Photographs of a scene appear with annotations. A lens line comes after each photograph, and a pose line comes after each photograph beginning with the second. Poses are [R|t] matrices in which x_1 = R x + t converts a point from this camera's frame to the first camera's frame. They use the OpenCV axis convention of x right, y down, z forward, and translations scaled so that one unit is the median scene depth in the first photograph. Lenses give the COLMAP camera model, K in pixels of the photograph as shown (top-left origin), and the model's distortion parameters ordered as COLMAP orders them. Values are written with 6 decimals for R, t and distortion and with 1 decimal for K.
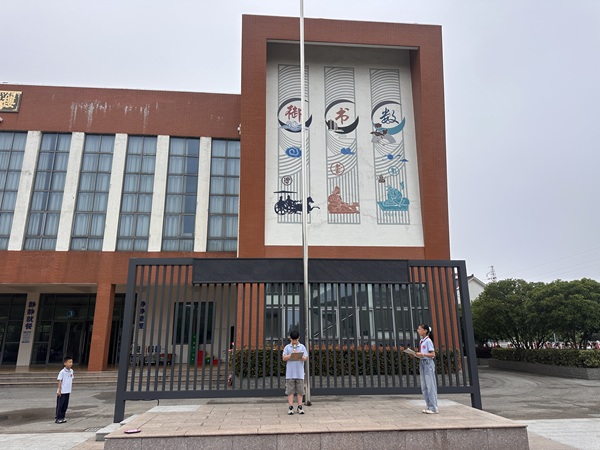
lens RADIAL K [[420.5, 0, 300.3], [0, 420.5, 225.5], [0, 0, 1]] dist [0.125408, -0.181004]
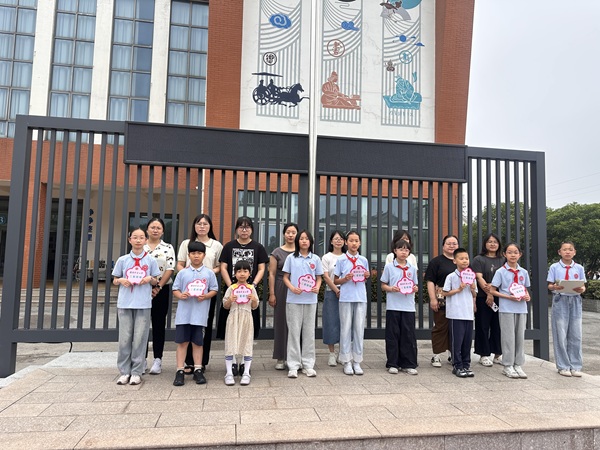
lens RADIAL K [[424.9, 0, 300.4], [0, 424.9, 227.9], [0, 0, 1]] dist [0.044857, -0.052025]
pose [[0.996506, 0.038240, 0.074256, -0.021997], [-0.051241, 0.981969, 0.181965, 0.048640], [-0.065958, -0.185135, 0.980497, 0.174054]]
